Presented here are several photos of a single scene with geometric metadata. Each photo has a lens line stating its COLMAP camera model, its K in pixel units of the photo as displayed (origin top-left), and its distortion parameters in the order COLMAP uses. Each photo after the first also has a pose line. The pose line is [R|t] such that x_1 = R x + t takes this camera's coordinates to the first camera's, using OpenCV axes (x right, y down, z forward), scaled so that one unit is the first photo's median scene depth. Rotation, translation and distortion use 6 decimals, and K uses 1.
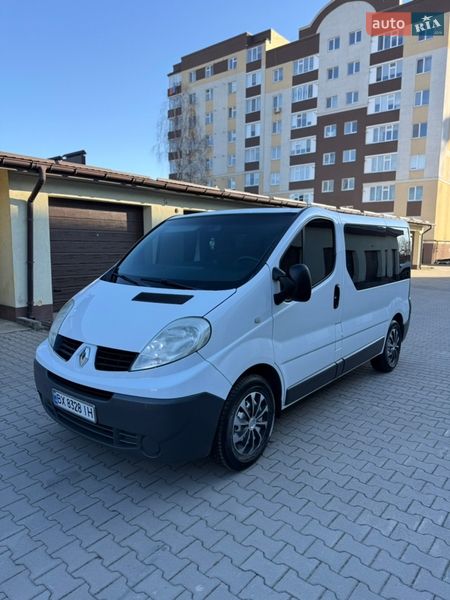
lens RADIAL K [[416.9, 0, 225.2], [0, 416.9, 294.2], [0, 0, 1]] dist [0.006199, -0.003045]
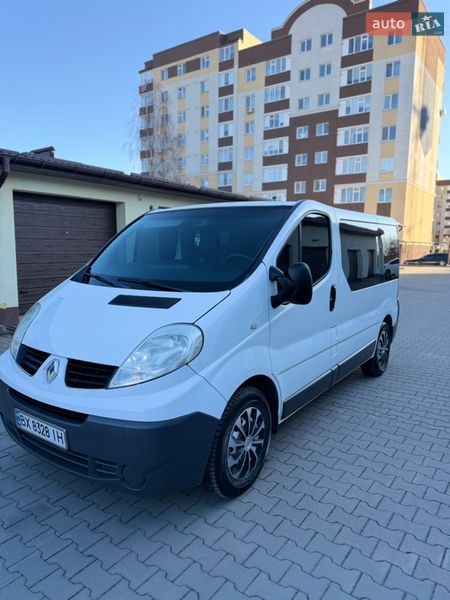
lens RADIAL K [[413.9, 0, 224.4], [0, 413.9, 297.8], [0, 0, 1]] dist [0.007516, -0.005527]
pose [[0.997898, -0.004505, 0.064655, -0.005204], [0.003967, 0.999957, 0.008439, -0.000678], [-0.064690, -0.008165, 0.997872, 0.016737]]
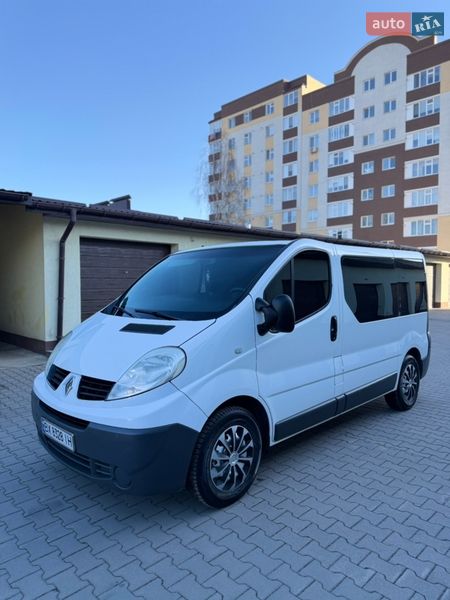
lens RADIAL K [[413.9, 0, 224.4], [0, 413.9, 297.8], [0, 0, 1]] dist [0.007516, -0.005527]
pose [[0.994455, -0.007039, -0.104928, 0.018897], [-0.001403, 0.996780, -0.080169, 0.001825], [0.105154, 0.079872, 0.991243, 0.001199]]
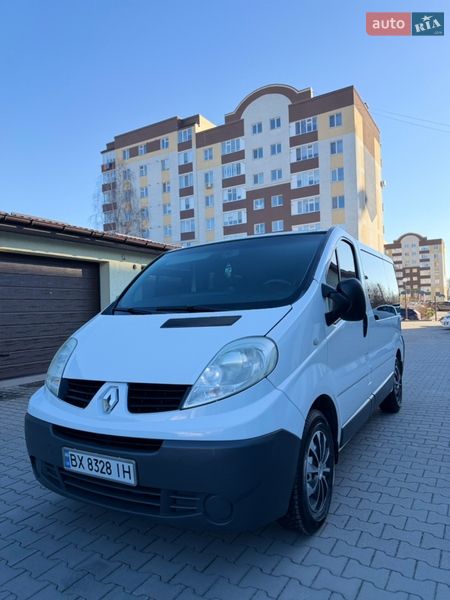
lens RADIAL K [[407.1, 0, 220.6], [0, 407.1, 303.2], [0, 0, 1]] dist [0.069967, -0.079368]
pose [[0.987579, -0.035119, 0.153151, -0.030681], [0.056871, 0.988510, -0.140051, 0.011484], [-0.146472, 0.147022, 0.978228, 0.024562]]
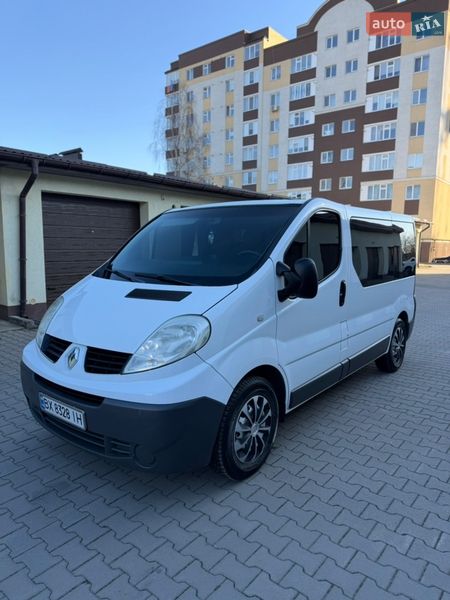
lens RADIAL K [[415.2, 0, 227.2], [0, 415.2, 295.7], [0, 0, 1]] dist [0.005831, -0.002045]
pose [[0.999943, -0.000685, 0.010629, -0.000826], [0.000621, 0.999982, 0.006008, 0.000809], [-0.010632, -0.006001, 0.999925, 0.009656]]
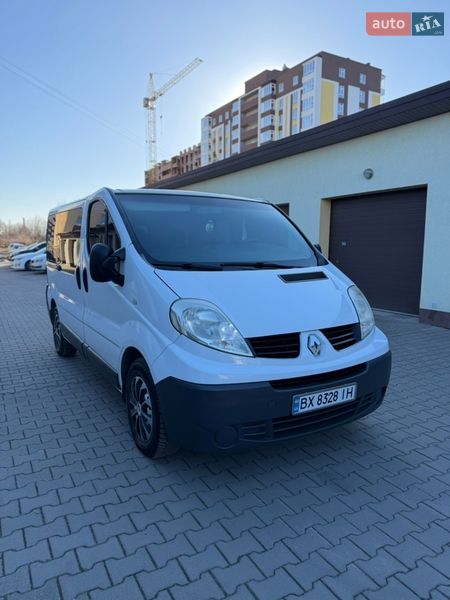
lens RADIAL K [[413.9, 0, 224.4], [0, 413.9, 297.8], [0, 0, 1]] dist [0.007516, -0.005527]
pose [[0.360392, -0.116705, 0.925471, -0.154039], [0.107081, 0.990760, 0.083239, -0.005920], [-0.926634, 0.069102, 0.369559, 0.105888]]
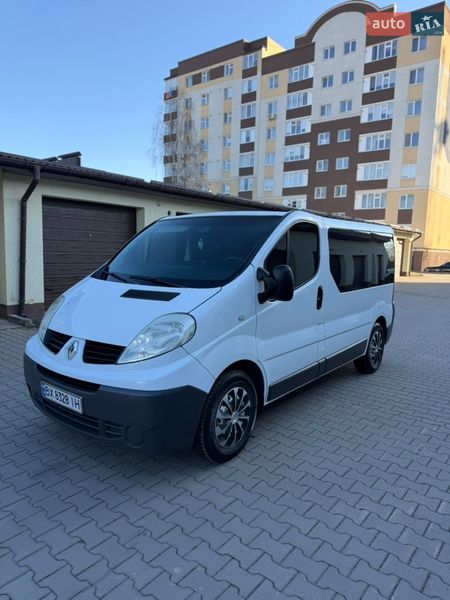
lens RADIAL K [[414.8, 0, 224.3], [0, 414.8, 294.5], [0, 0, 1]] dist [0.012299, -0.004999]
pose [[0.999717, 0.018298, 0.015190, 0.002320], [-0.018167, 0.999797, -0.008707, 0.001788], [-0.015346, 0.008428, 0.999847, -0.004311]]
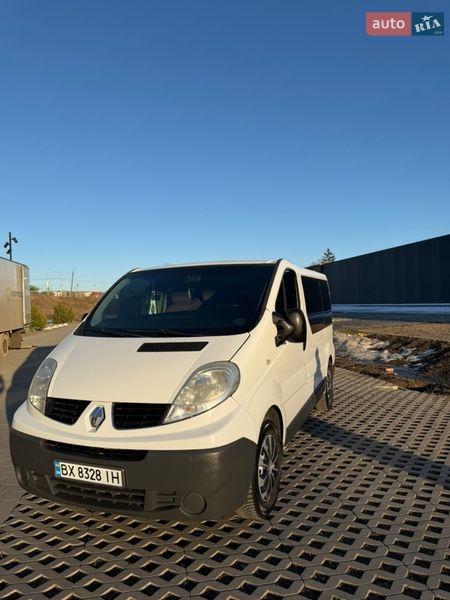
lens RADIAL K [[415.0, 0, 225.0], [0, 415.0, 300.0], [0, 0, 1]] dist [-0.007648, 0.001906]
pose [[0.951767, -0.027564, 0.305582, -0.042634], [0.066577, 0.990780, -0.117992, 0.002950], [-0.299512, 0.132646, 0.944827, 0.004113]]
